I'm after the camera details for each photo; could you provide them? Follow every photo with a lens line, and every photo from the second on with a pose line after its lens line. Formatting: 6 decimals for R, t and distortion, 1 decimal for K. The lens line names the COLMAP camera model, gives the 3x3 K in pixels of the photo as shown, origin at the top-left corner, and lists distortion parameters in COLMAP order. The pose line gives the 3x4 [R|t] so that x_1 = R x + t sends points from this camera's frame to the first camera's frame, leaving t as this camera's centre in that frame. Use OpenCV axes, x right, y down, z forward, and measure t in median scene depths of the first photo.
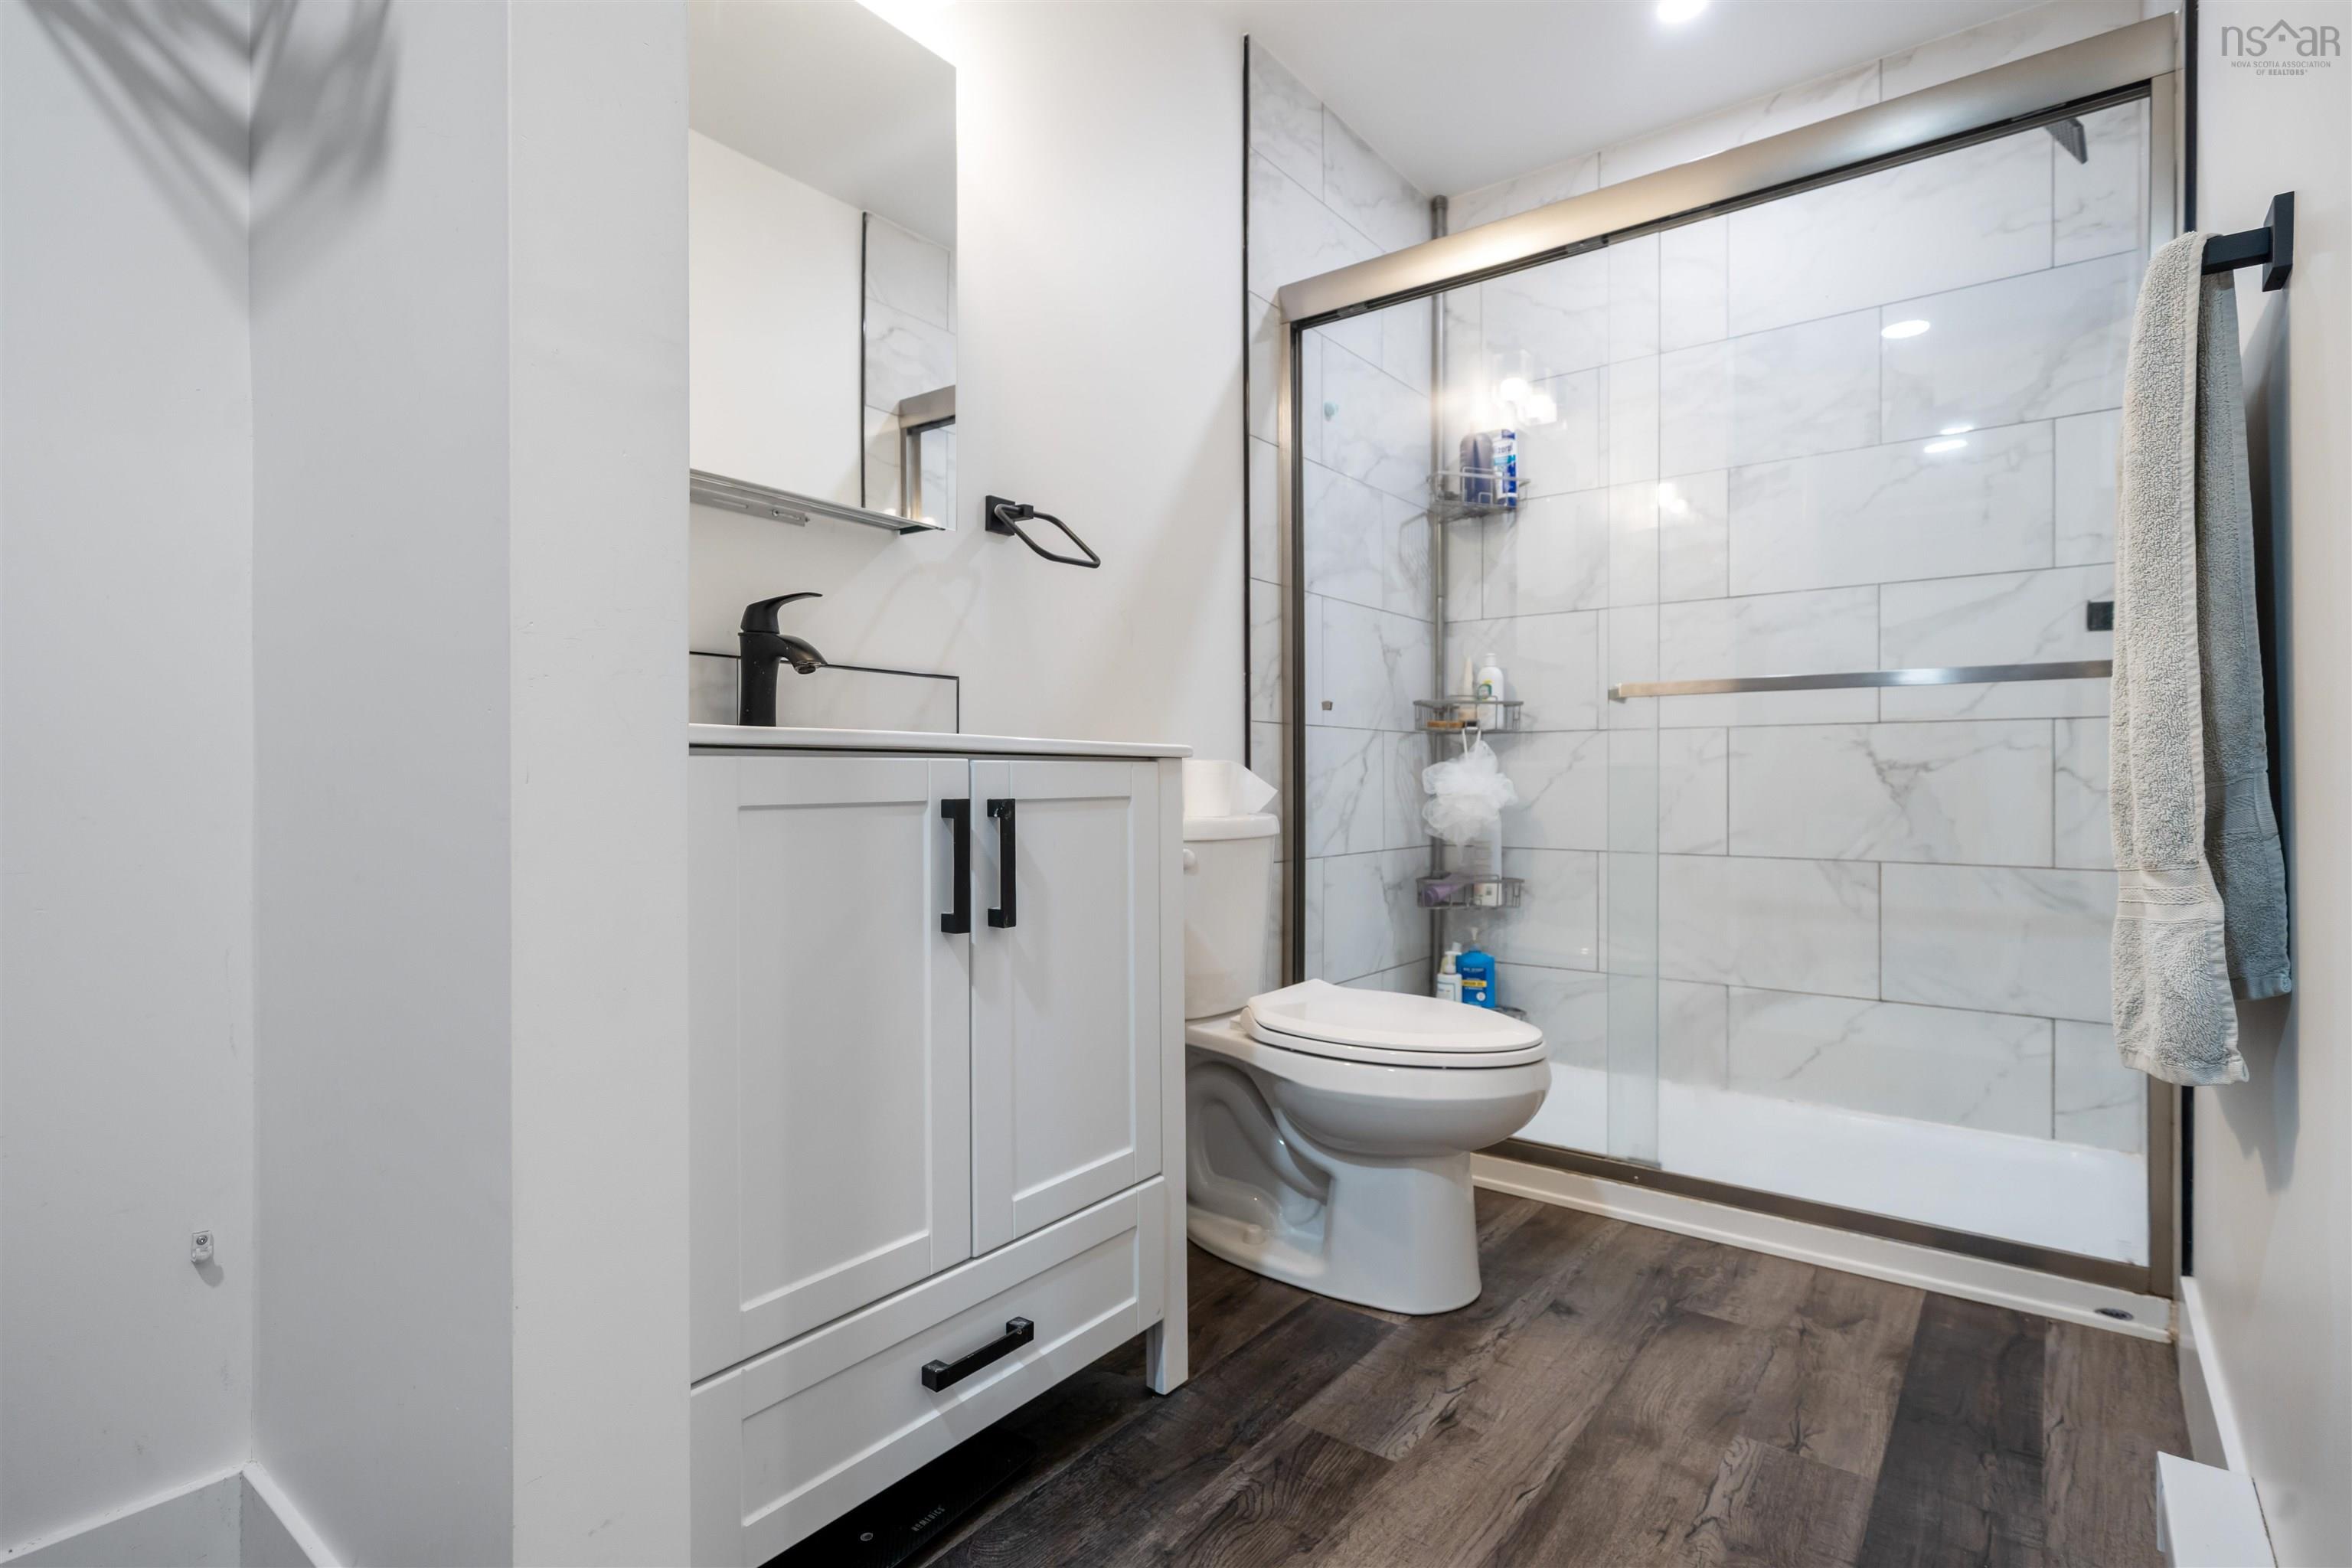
lens RADIAL K [[1139.9, 0, 1177.8], [0, 1139.9, 783.3], [0, 0, 1]] dist [0.003686, 0.000749]
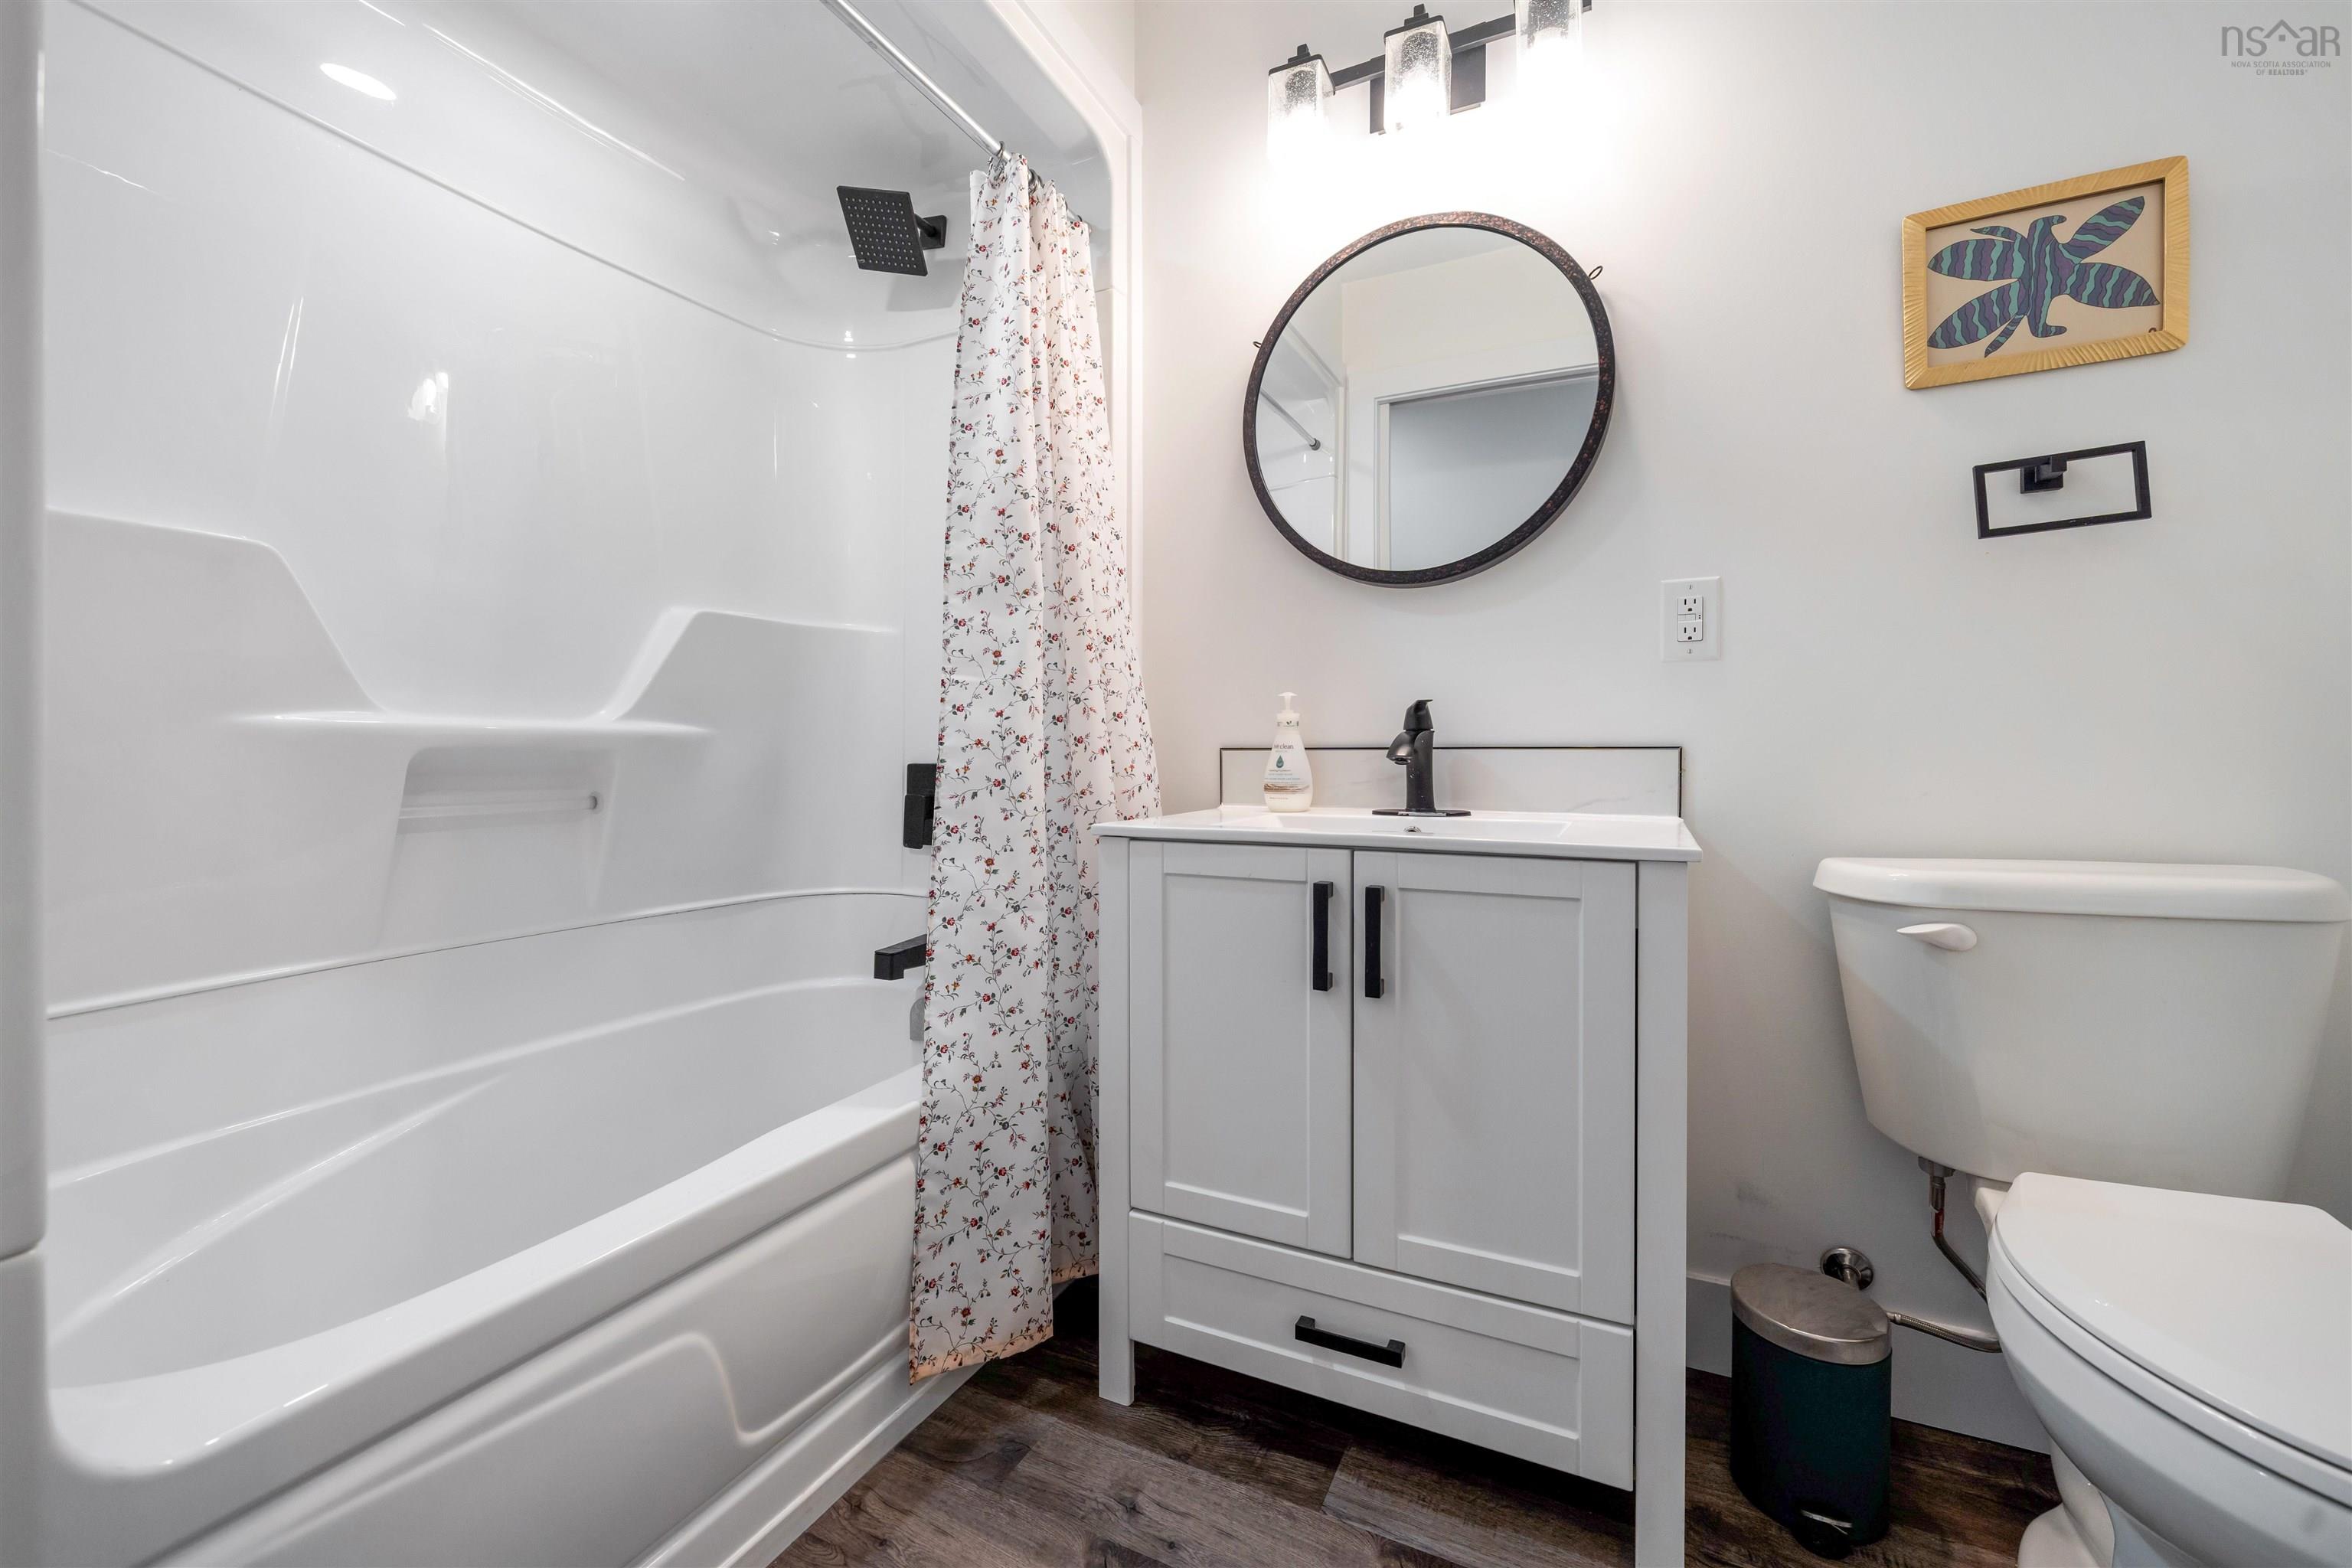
lens RADIAL K [[945.5, 0, 1178.7], [0, 945.5, 762.9], [0, 0, 1]] dist [-0.002969, 0.000851]
pose [[0.196190, 0.017506, -0.980410, 0.750085], [-0.012115, 0.999808, 0.015428, -0.124964], [0.980491, 0.008851, 0.196365, 0.611000]]
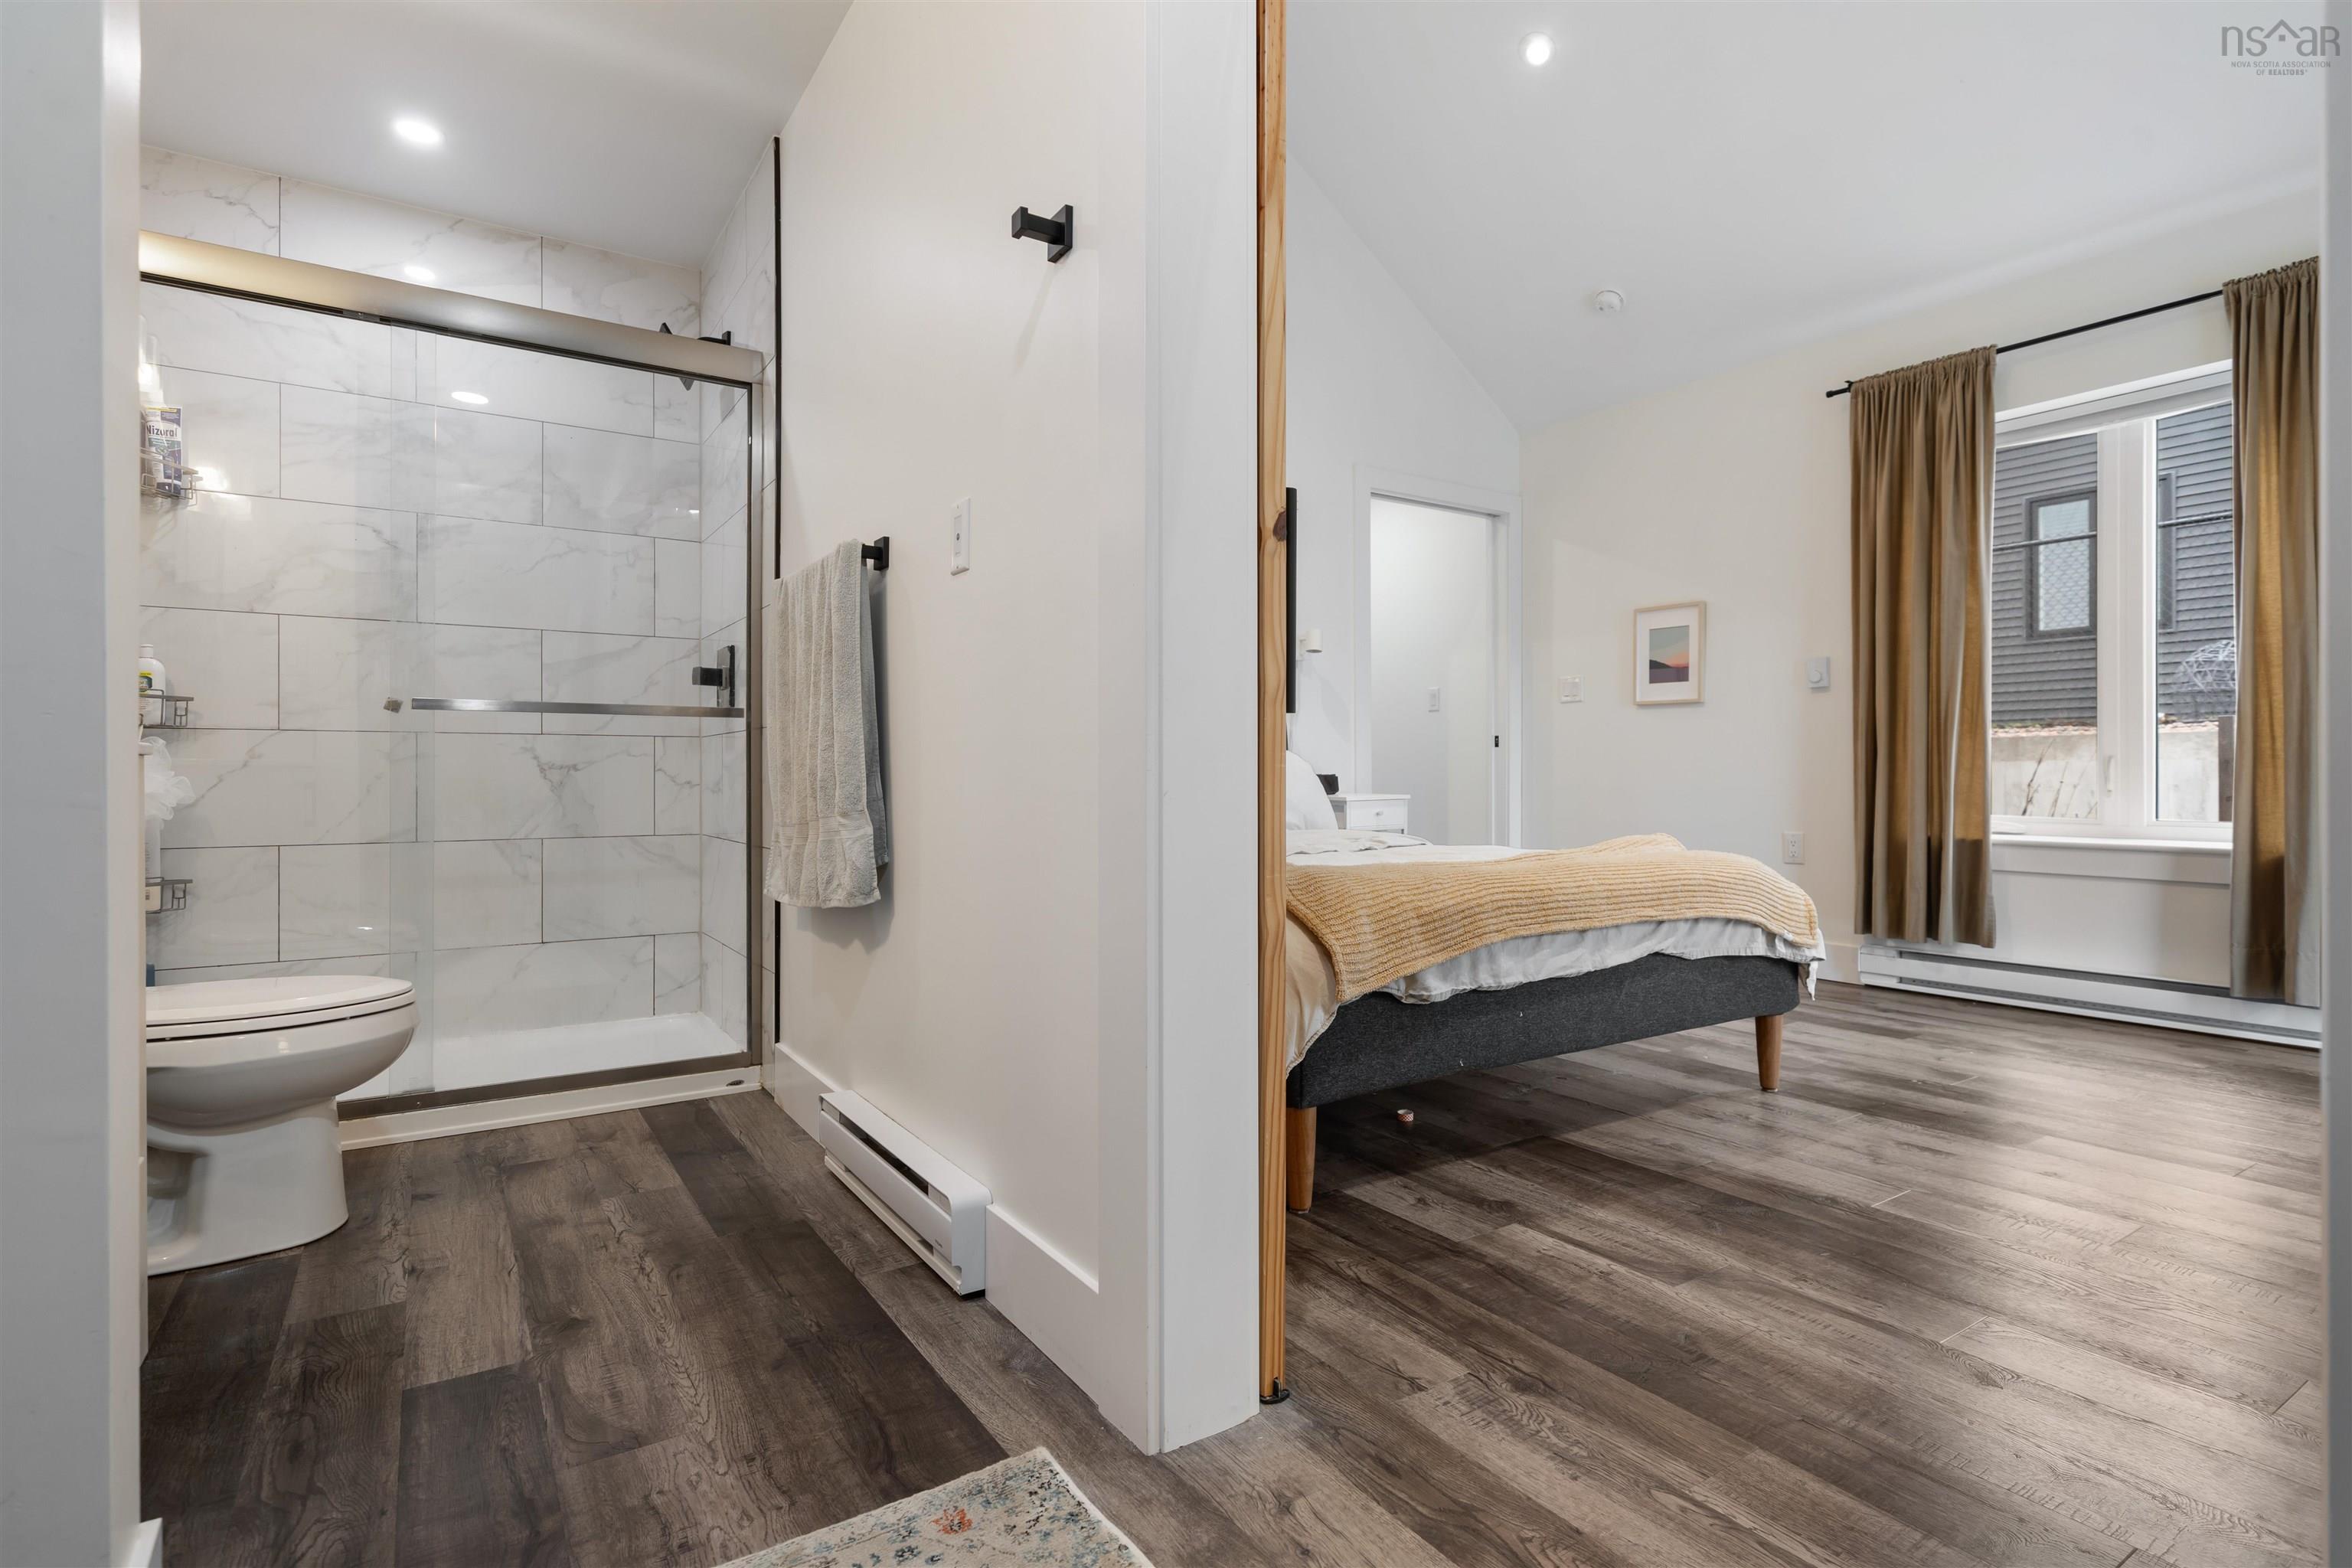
lens RADIAL K [[1139.9, 0, 1177.9], [0, 1139.9, 779.3], [0, 0, 1]] dist [0.003686, 0.000749]
pose [[0.331087, -0.002418, 0.943597, -0.558451], [0.004519, 0.999989, 0.000977, 0.002736], [-0.943589, 0.003940, 0.331094, -0.197483]]
